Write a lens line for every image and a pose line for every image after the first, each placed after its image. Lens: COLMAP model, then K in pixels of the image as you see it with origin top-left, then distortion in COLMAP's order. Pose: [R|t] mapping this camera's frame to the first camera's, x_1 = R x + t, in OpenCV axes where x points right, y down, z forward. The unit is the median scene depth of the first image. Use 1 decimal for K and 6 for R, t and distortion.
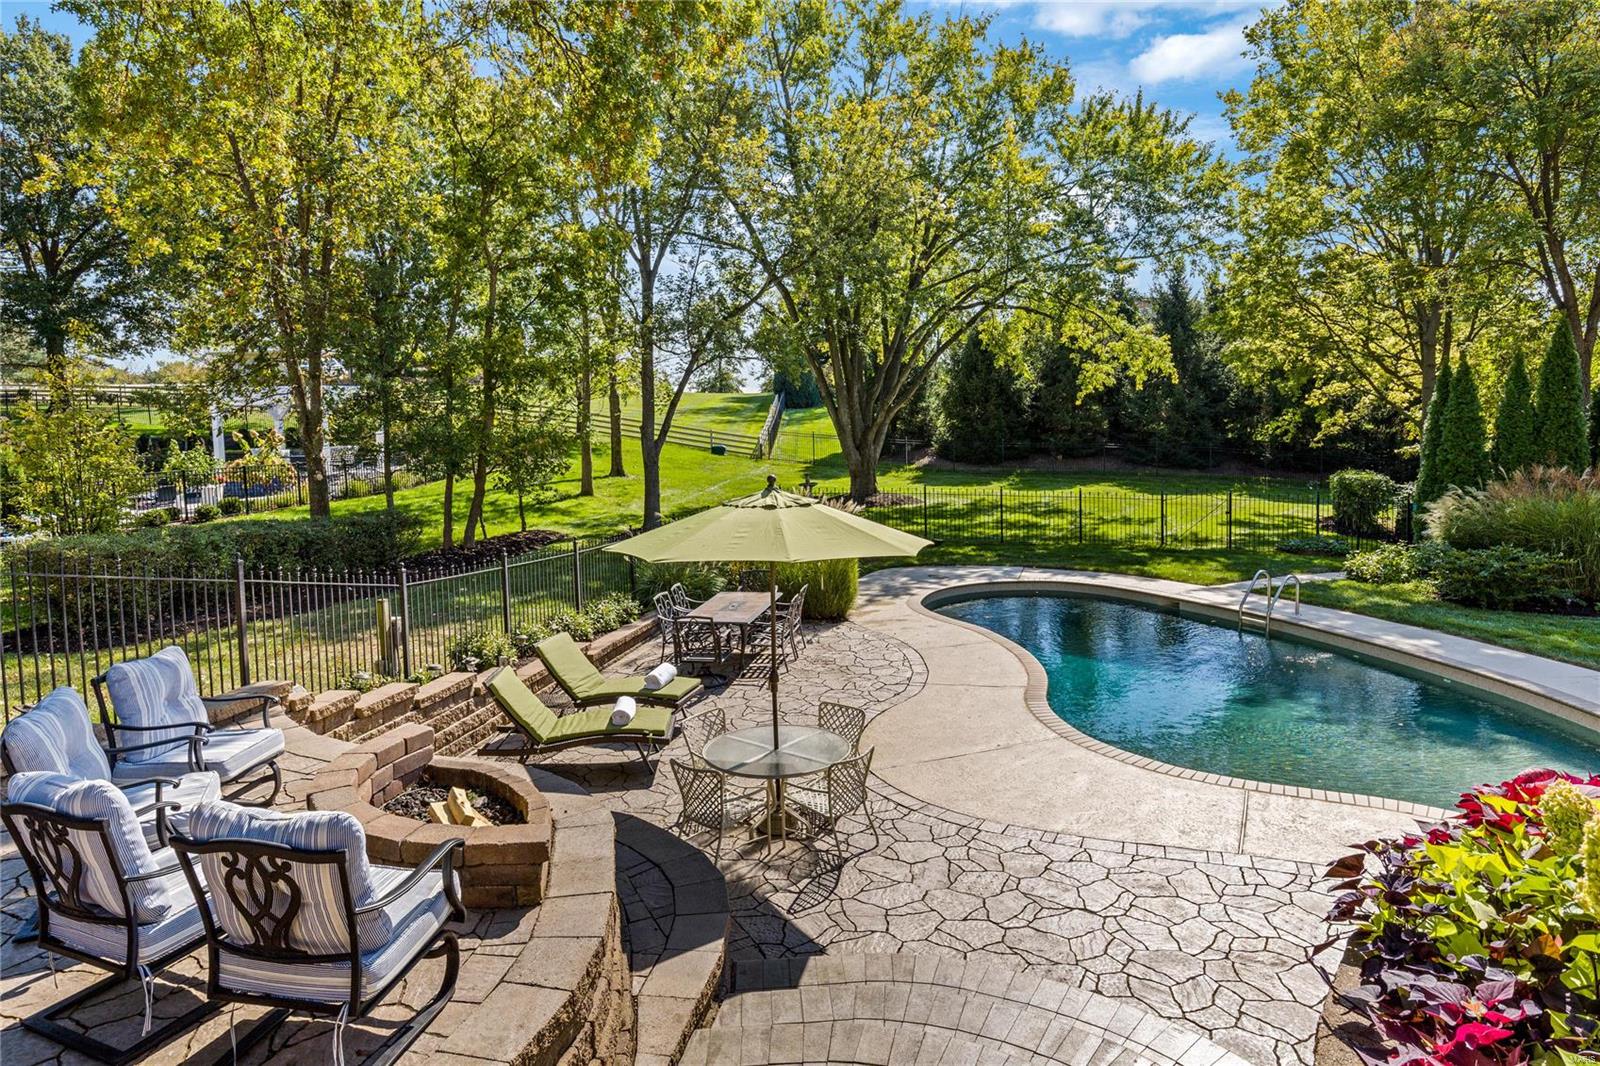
lens RADIAL K [[965.7, 0, 798.9], [0, 965.7, 469.7], [0, 0, 1]] dist [0.001672, -0.001209]
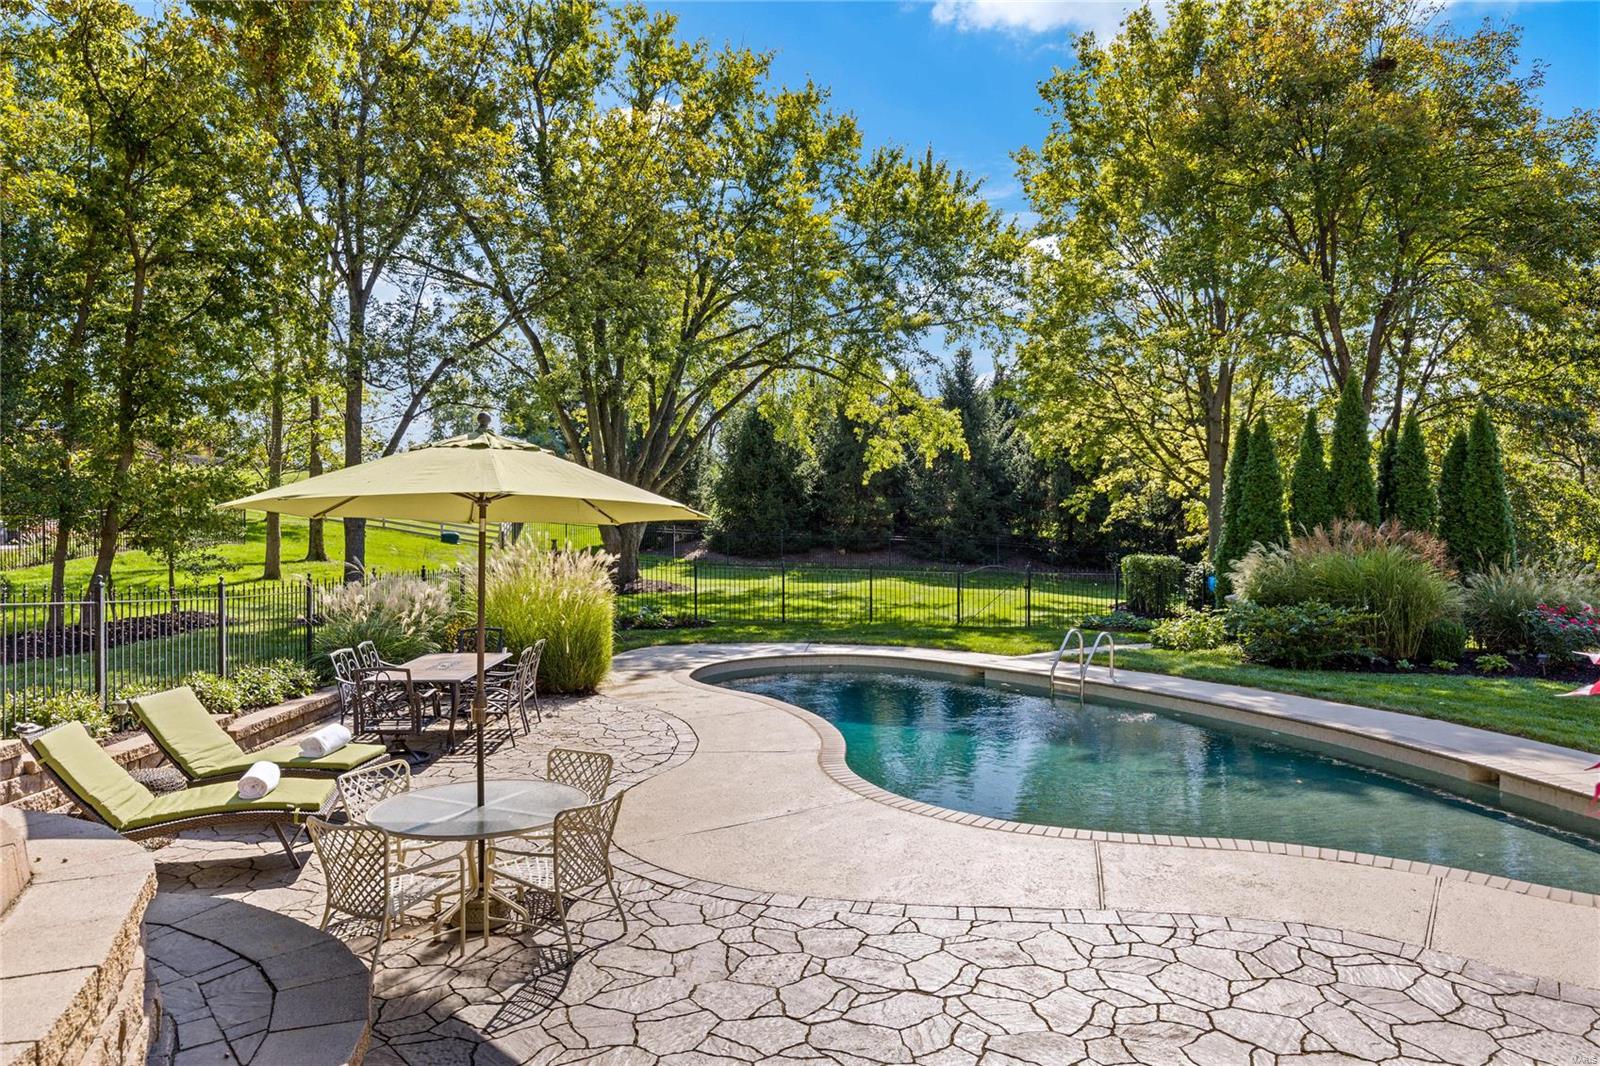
lens RADIAL K [[1060.2, 0, 800.0], [0, 1060.2, 525.4], [0, 0, 1]] dist [0.004170, -0.000599]
pose [[0.973812, 0.022138, 0.226276, 0.009779], [-0.008436, 0.998081, -0.061342, 0.057103], [-0.227200, 0.057827, 0.972130, 0.084809]]
